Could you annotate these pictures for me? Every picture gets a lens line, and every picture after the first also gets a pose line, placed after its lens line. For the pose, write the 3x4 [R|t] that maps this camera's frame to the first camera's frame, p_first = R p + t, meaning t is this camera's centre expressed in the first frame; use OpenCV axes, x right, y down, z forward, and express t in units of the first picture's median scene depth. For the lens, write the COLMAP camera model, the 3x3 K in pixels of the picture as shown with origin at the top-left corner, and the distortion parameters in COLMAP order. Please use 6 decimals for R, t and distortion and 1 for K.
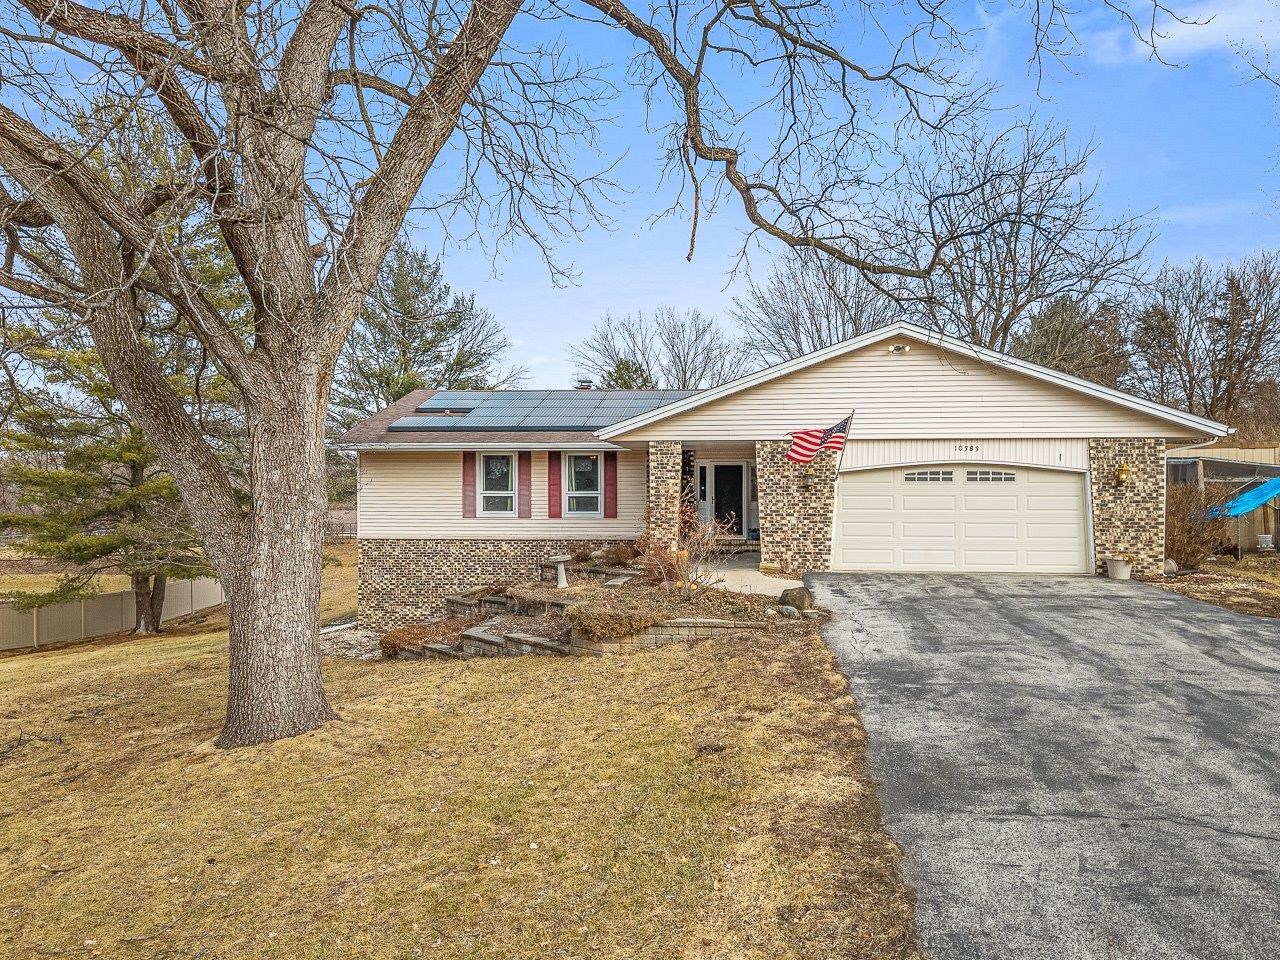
lens RADIAL K [[797.8, 0, 640.0], [0, 797.8, 480.0], [0, 0, 1]] dist [0.027026, 0.000107]
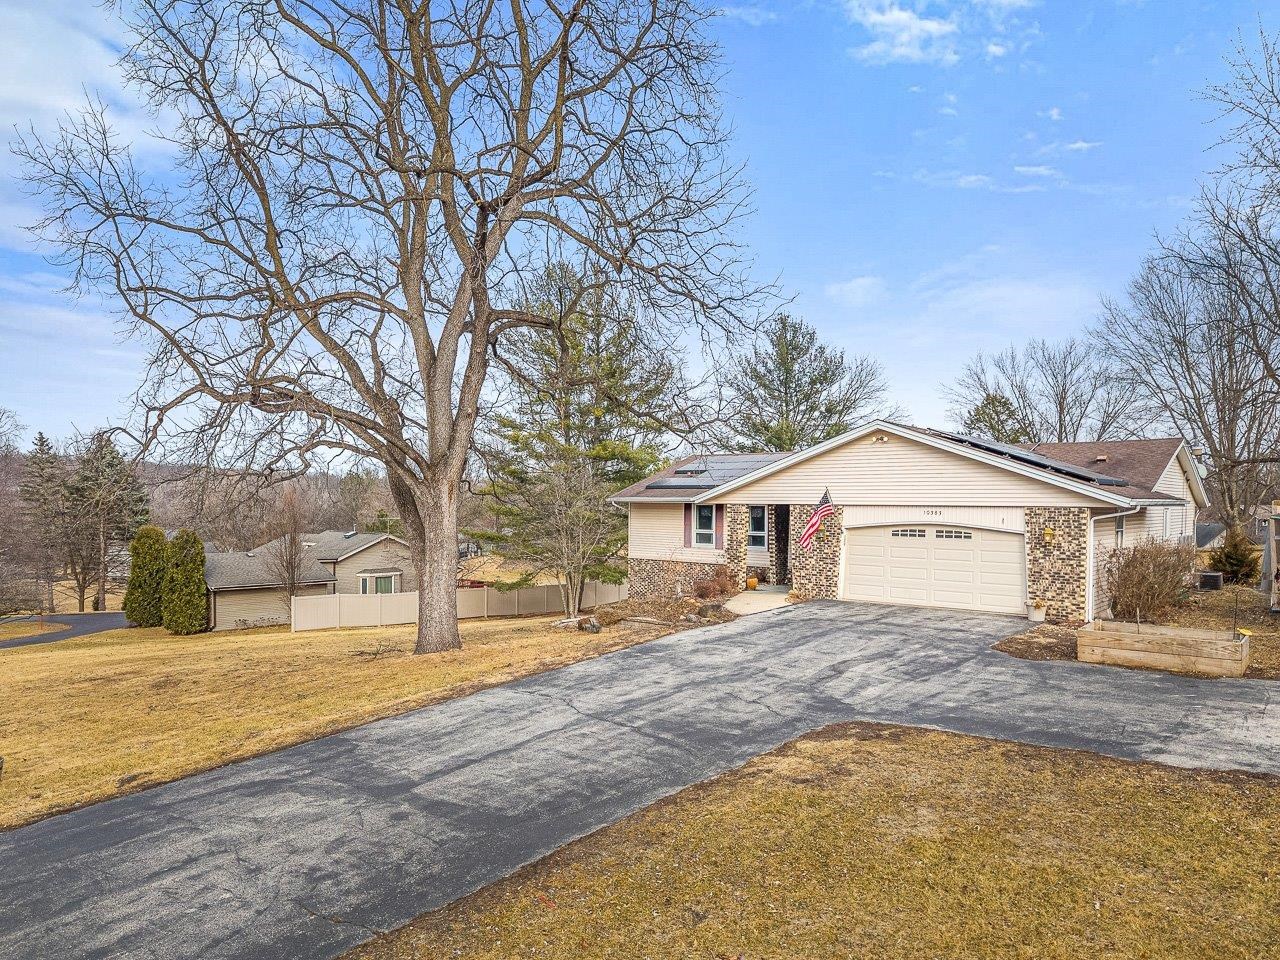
lens RADIAL K [[652.3, 0, 634.3], [0, 652.3, 478.4], [0, 0, 1]] dist [0.003252, 0.000090]
pose [[0.877550, -0.017169, -0.479177, 0.482579], [-0.004814, 0.998993, -0.044610, -0.044656], [0.479461, 0.041454, 0.876584, -0.176888]]
